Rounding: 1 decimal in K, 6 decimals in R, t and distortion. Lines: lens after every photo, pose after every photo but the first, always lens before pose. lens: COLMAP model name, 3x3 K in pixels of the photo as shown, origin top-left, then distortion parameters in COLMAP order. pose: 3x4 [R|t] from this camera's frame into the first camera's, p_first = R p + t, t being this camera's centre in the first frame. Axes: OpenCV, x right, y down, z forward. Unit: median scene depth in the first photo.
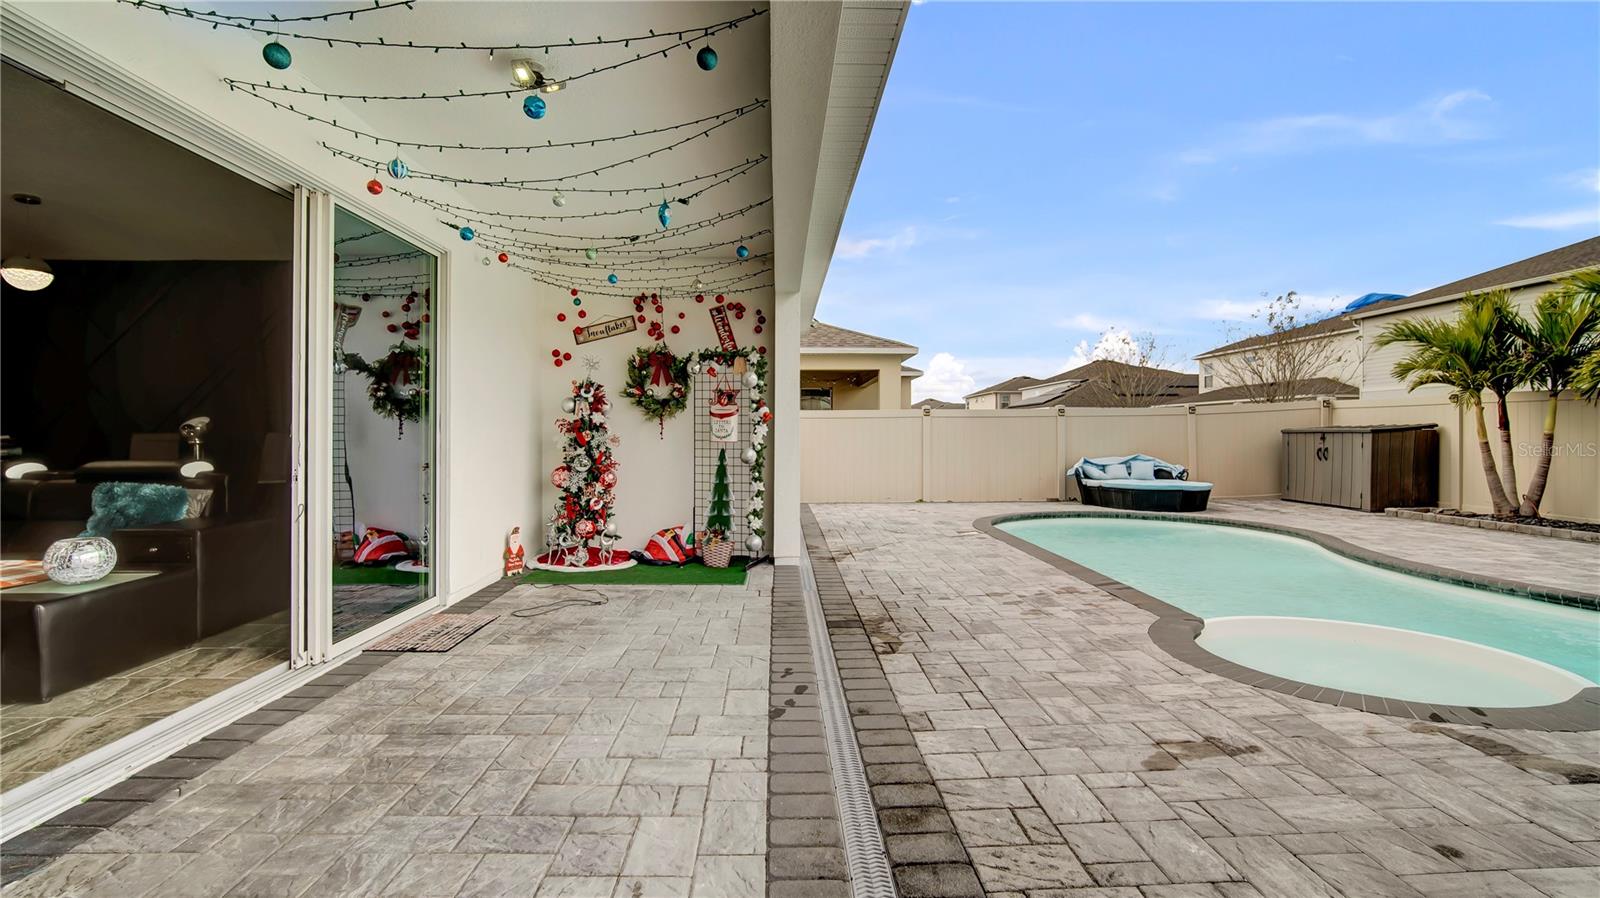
lens RADIAL K [[701.8, 0, 800.6], [0, 701.8, 441.6], [0, 0, 1]] dist [-0.000495, -0.000123]
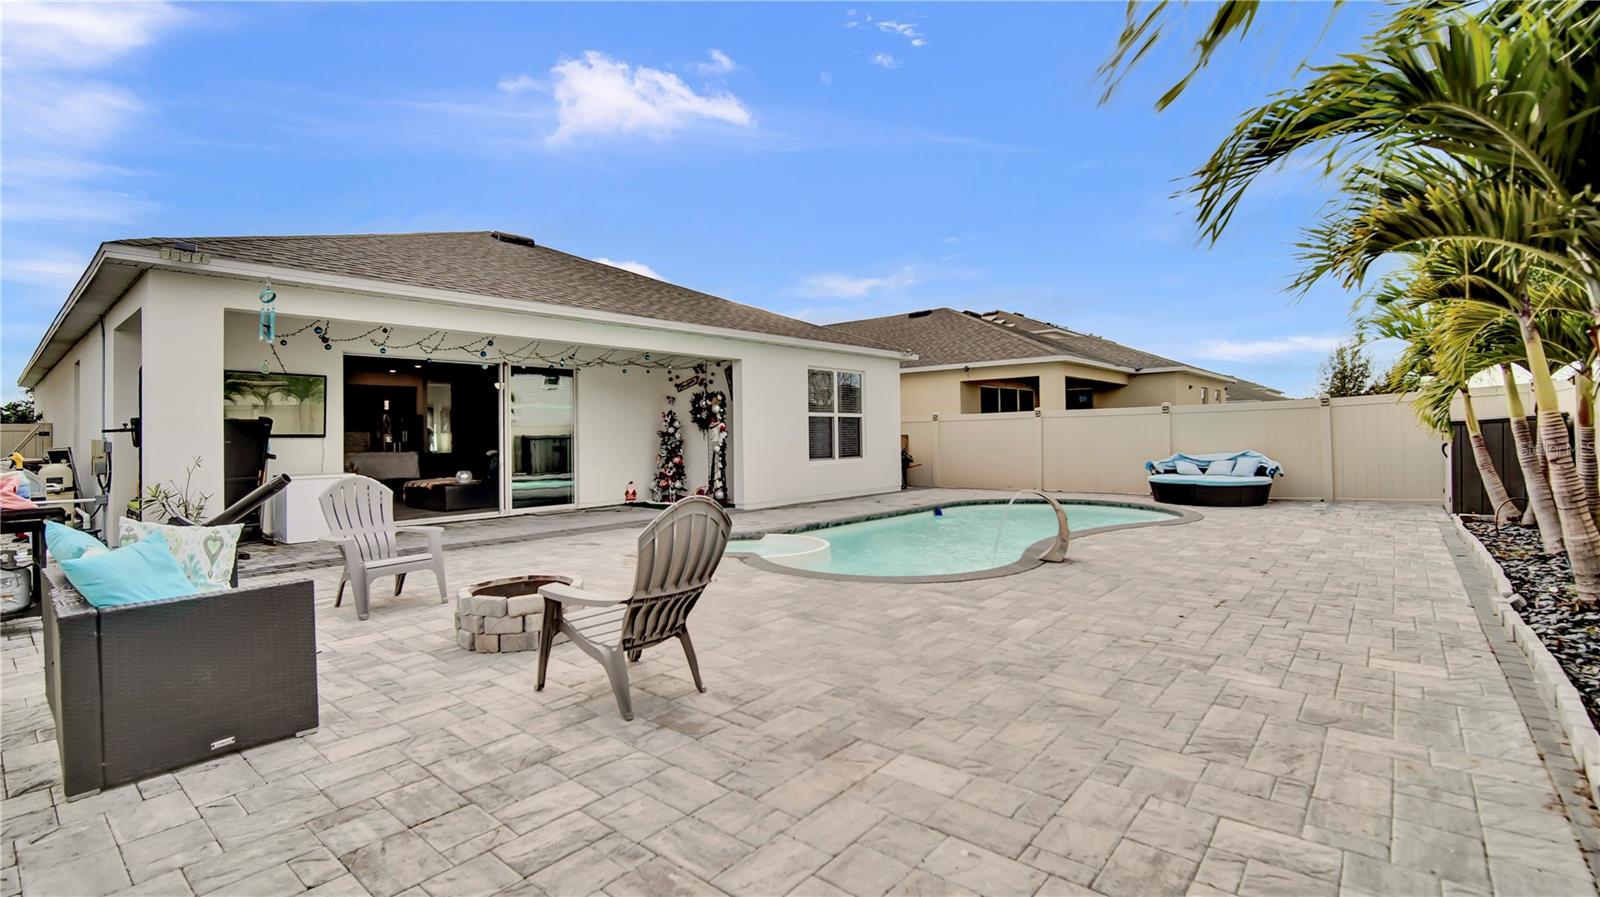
lens RADIAL K [[701.8, 0, 797.7], [0, 701.8, 443.1], [0, 0, 1]] dist [-0.000495, -0.000123]
pose [[0.737445, -0.005905, -0.675382, 1.270226], [0.007677, 0.999970, -0.000361, 0.006974], [0.675364, -0.004919, 0.737468, -0.232087]]
